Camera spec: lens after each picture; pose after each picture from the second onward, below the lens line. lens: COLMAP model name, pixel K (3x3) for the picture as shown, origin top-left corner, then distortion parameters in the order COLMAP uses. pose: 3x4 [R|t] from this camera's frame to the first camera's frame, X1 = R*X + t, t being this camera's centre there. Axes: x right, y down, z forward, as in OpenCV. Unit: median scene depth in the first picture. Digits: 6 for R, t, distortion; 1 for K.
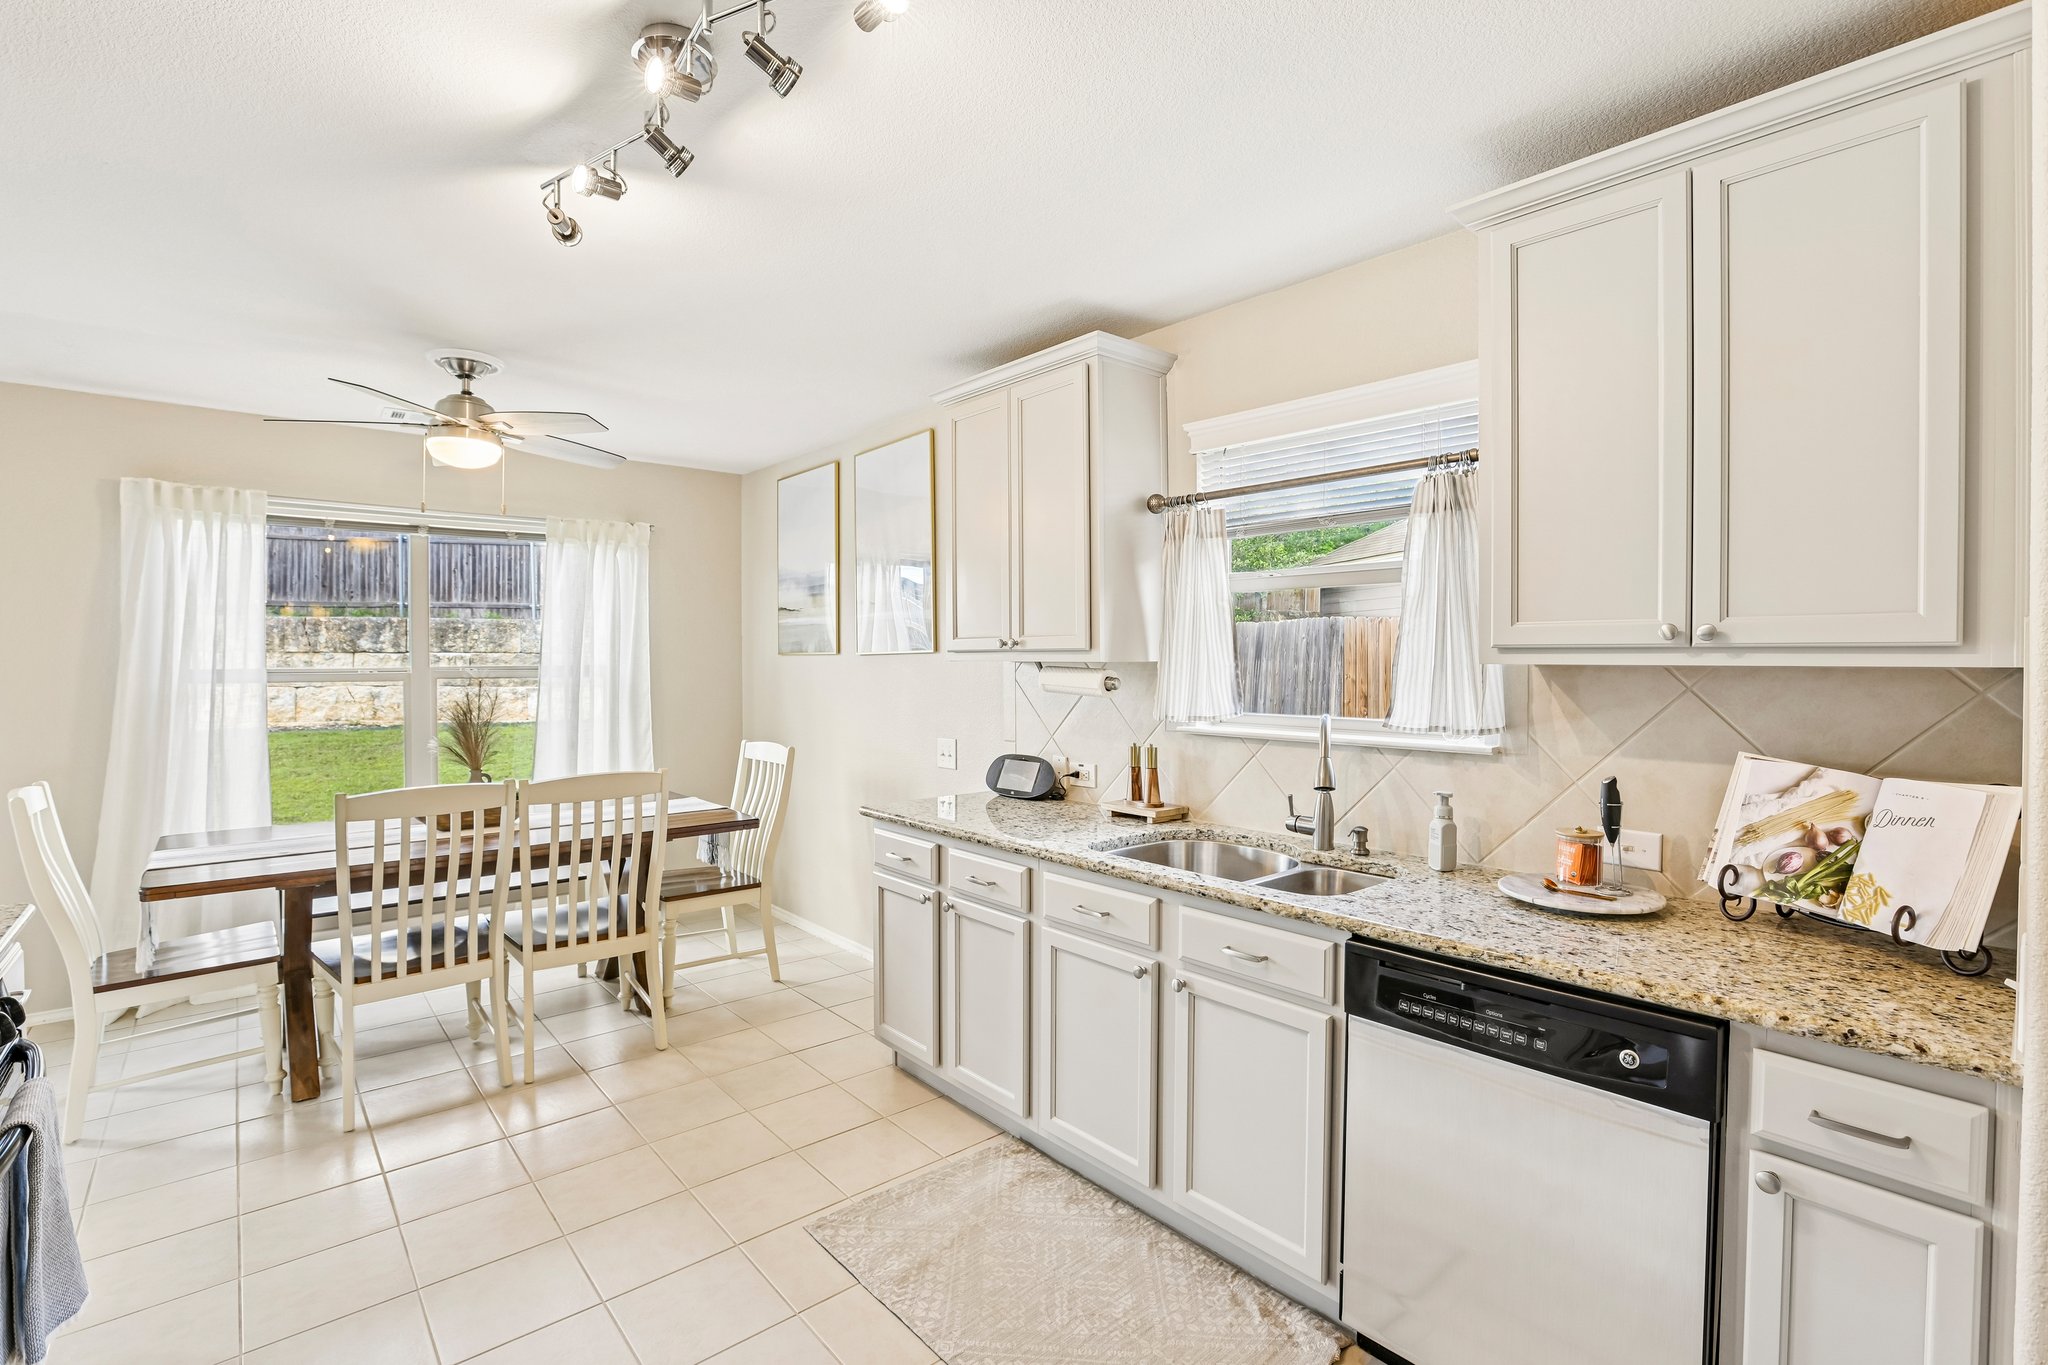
lens RADIAL K [[927.3, 0, 1024.0], [0, 927.3, 682.5], [0, 0, 1]] dist [-0.028796, 0.000726]
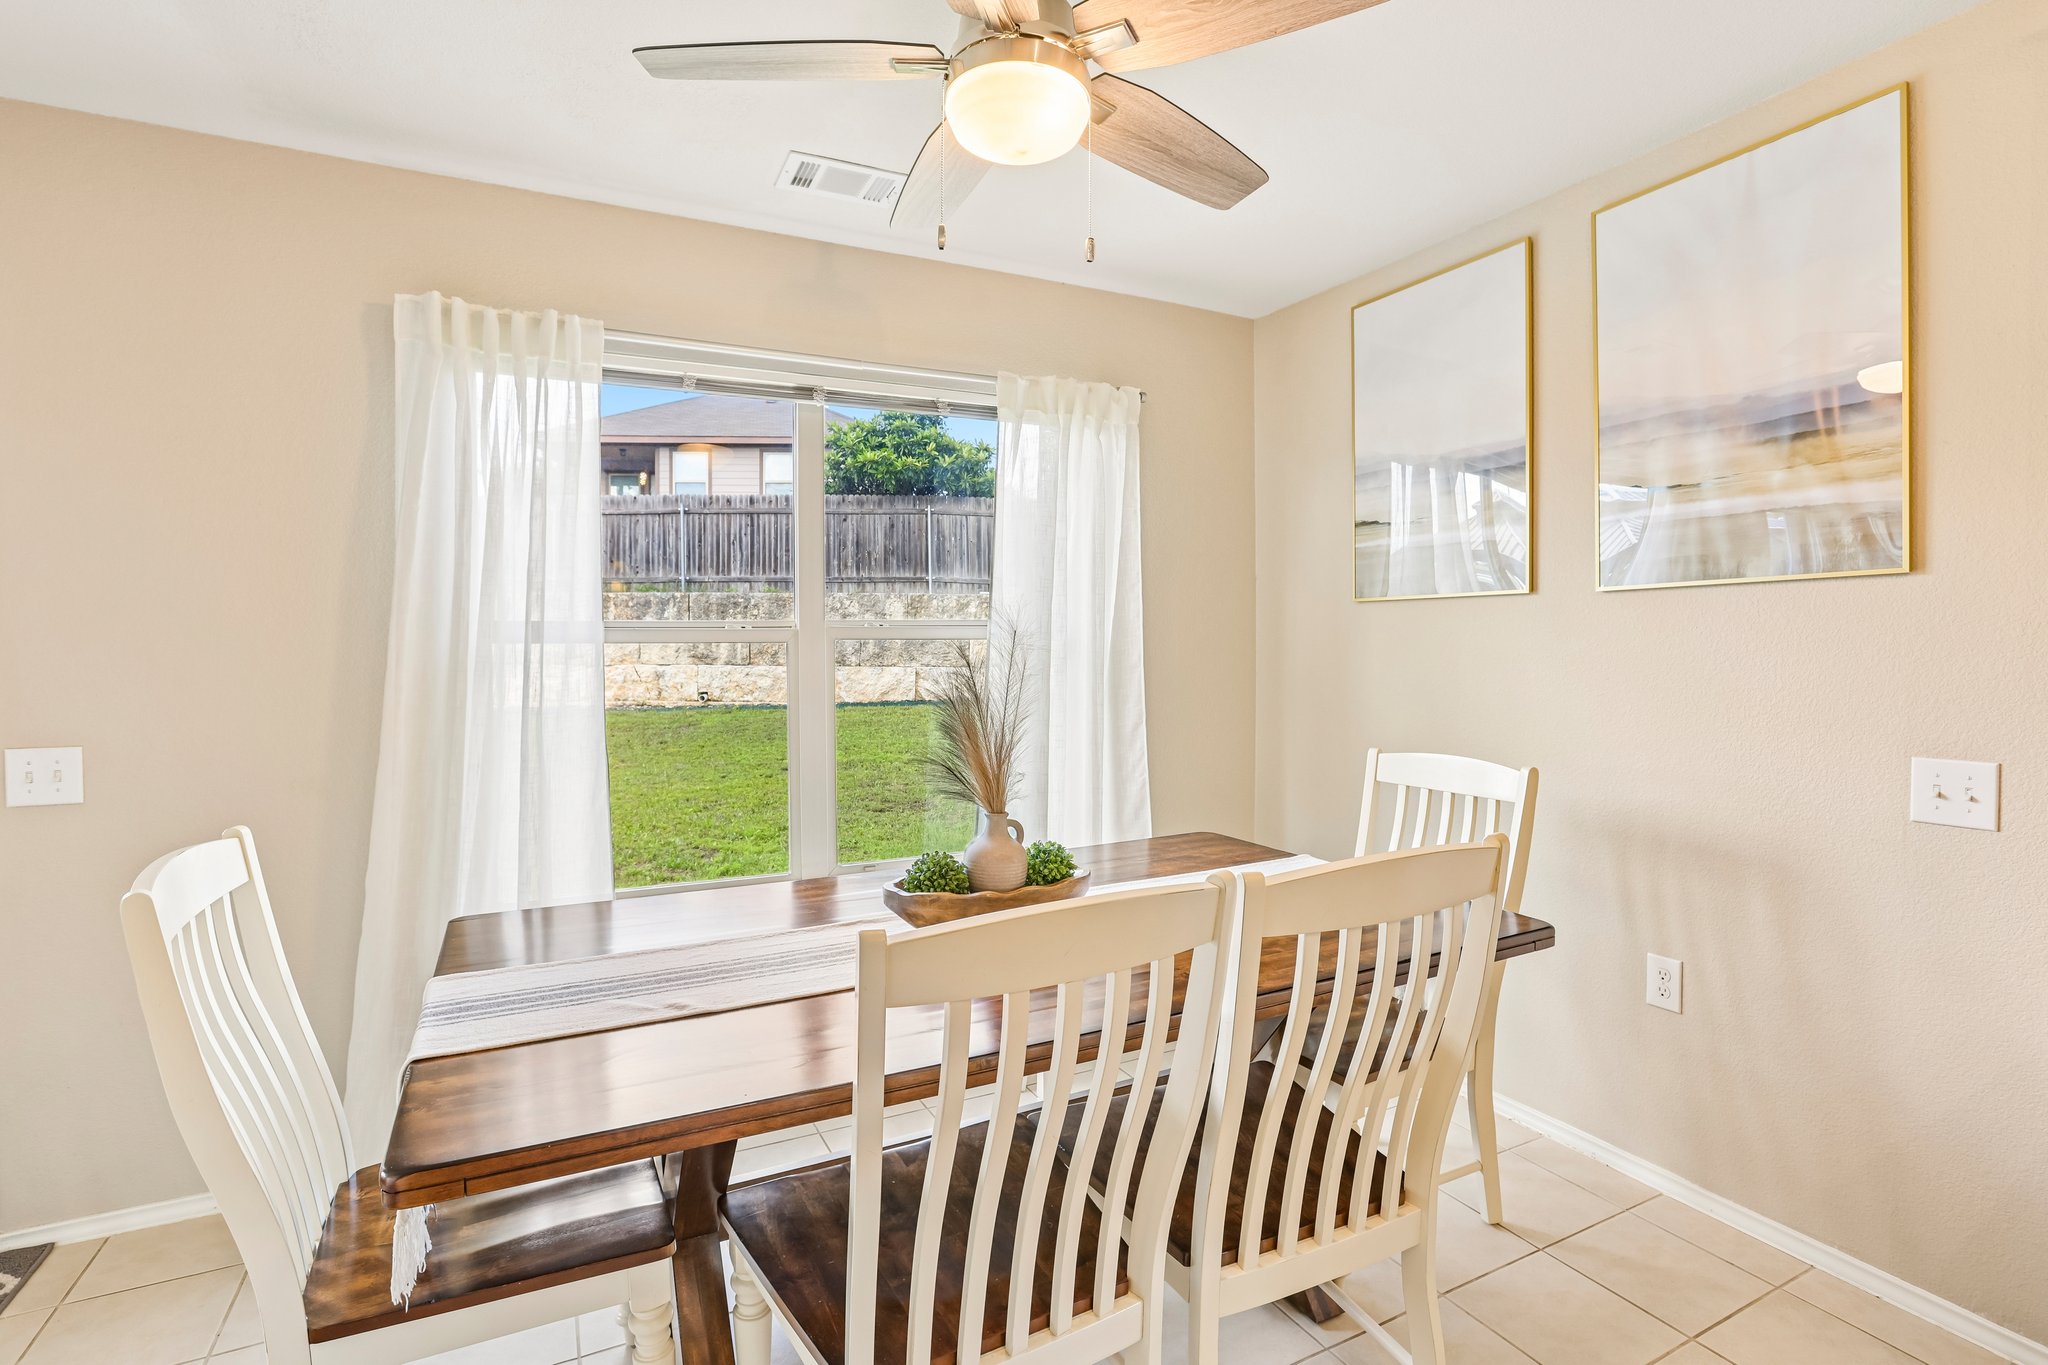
lens RADIAL K [[980.8, 0, 1026.9], [0, 980.8, 689.0], [0, 0, 1]] dist [-0.070602, 0.027272]
pose [[0.971535, 0.009405, -0.236710, -0.353753], [-0.003895, 0.999711, 0.023733, 0.012943], [0.236864, -0.022135, 0.971291, 0.383958]]
